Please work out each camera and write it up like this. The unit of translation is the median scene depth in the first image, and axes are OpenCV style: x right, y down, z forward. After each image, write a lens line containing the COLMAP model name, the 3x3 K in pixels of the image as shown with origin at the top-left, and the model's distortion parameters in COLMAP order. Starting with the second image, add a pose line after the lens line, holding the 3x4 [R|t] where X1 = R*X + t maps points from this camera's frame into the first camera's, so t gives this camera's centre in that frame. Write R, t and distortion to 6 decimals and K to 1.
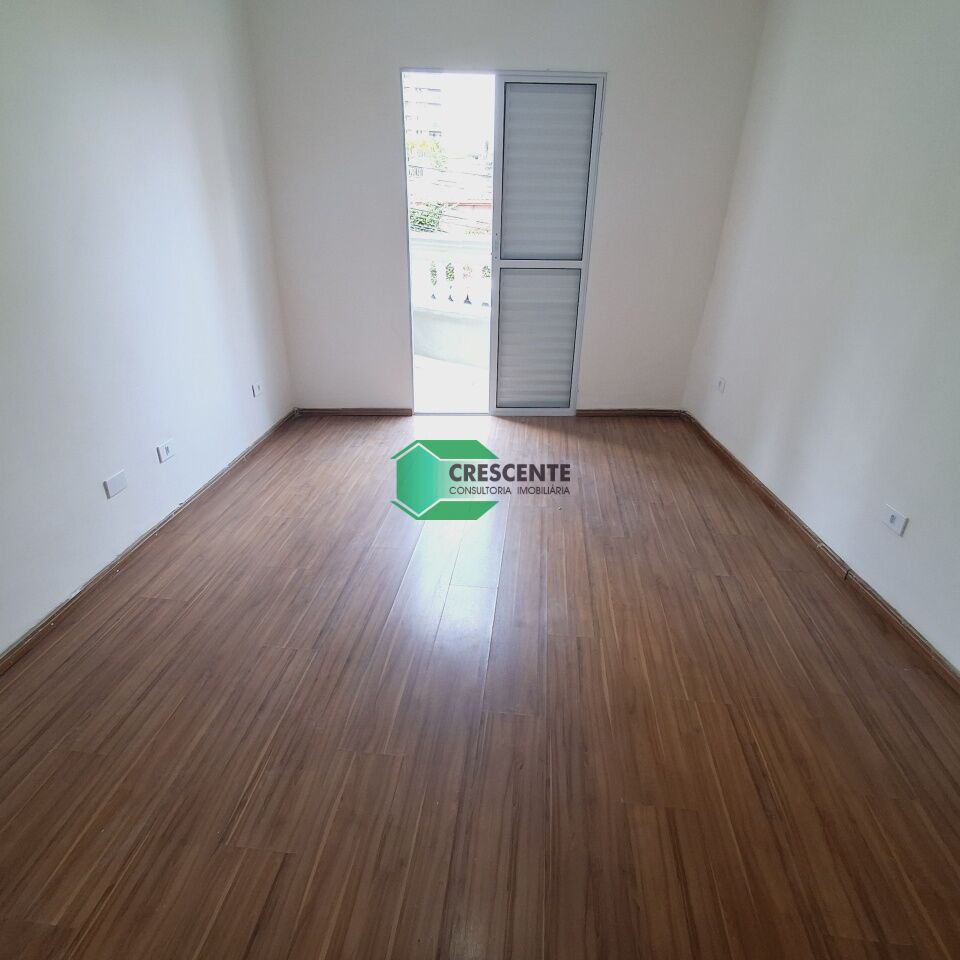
lens RADIAL K [[582.7, 0, 490.2], [0, 582.7, 487.3], [0, 0, 1]] dist [0.002423, -0.001694]
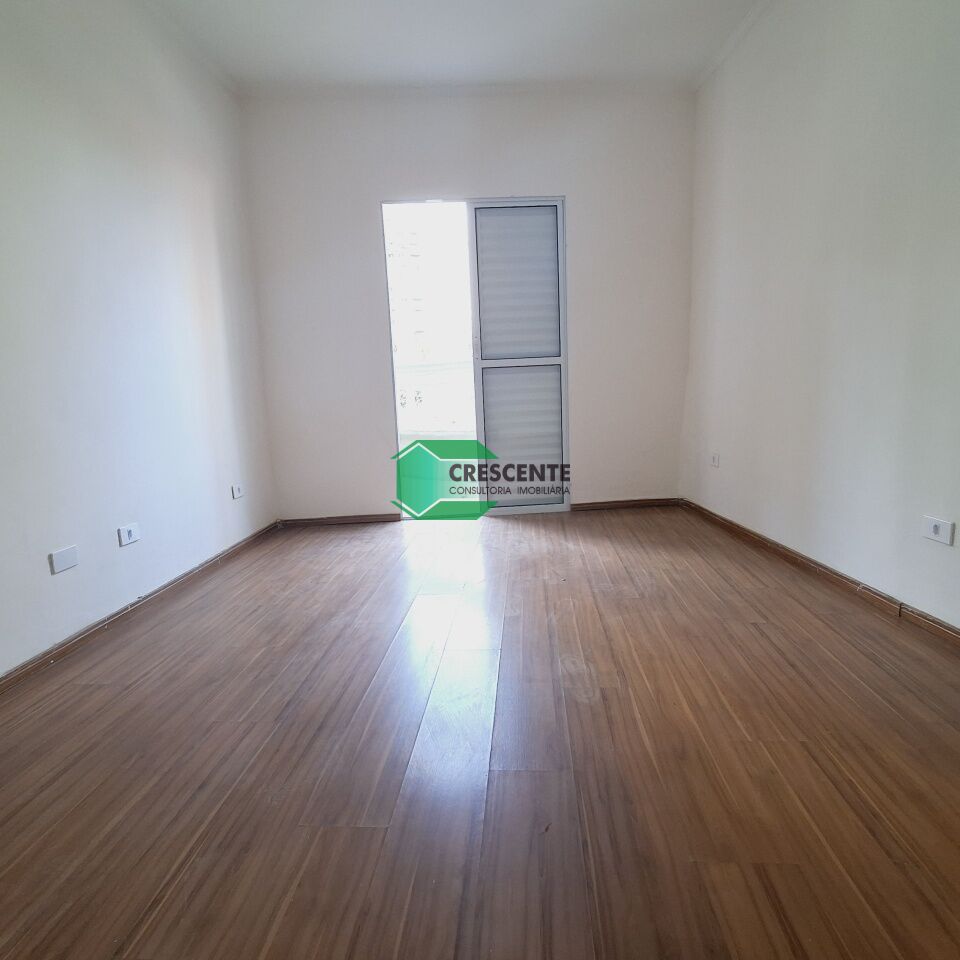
lens RADIAL K [[582.7, 0, 488.9], [0, 582.7, 485.6], [0, 0, 1]] dist [0.002423, -0.001694]
pose [[0.997635, -0.066752, 0.016365, -0.002020], [0.068654, 0.956767, -0.282638, 0.193317], [0.003209, 0.283093, 0.959087, 0.122560]]
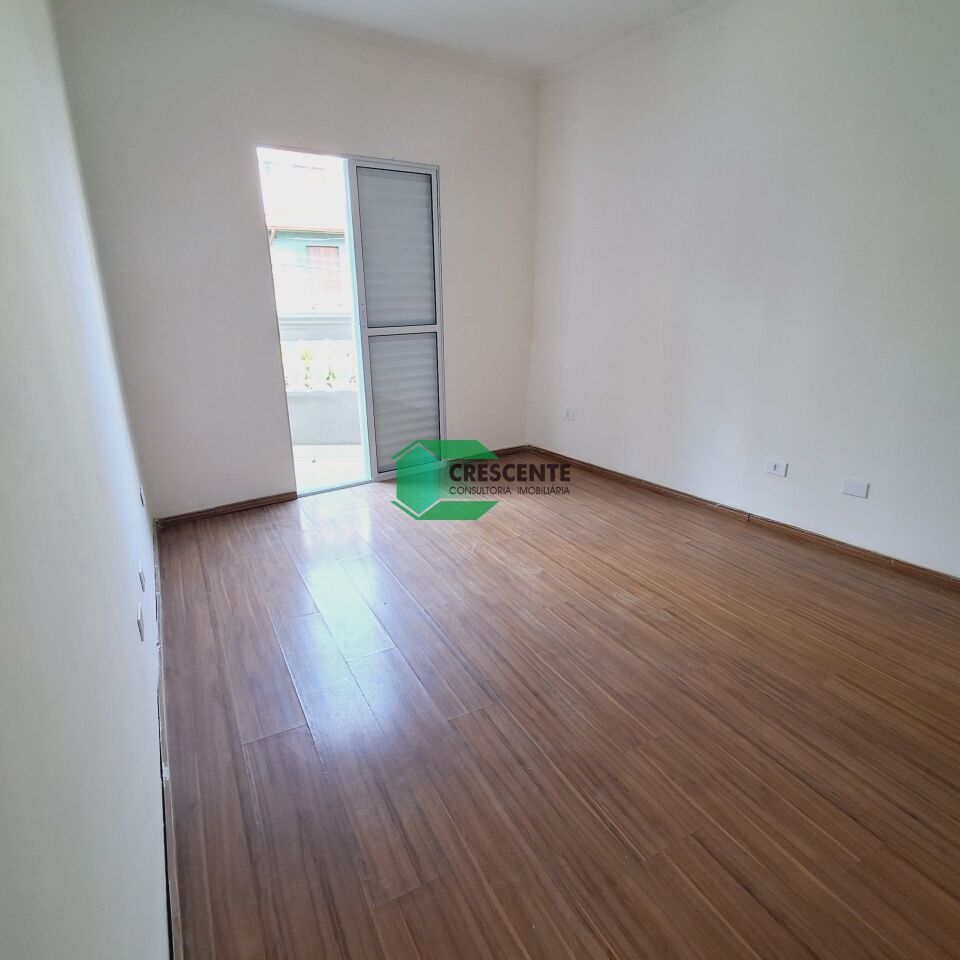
lens RADIAL K [[582.7, 0, 506.8], [0, 582.7, 494.0], [0, 0, 1]] dist [0.002423, -0.001694]
pose [[0.821941, -0.210440, 0.529271, -0.651408], [0.271605, 0.961600, -0.039458, -0.007099], [-0.500643, 0.176184, 0.847535, 0.103779]]
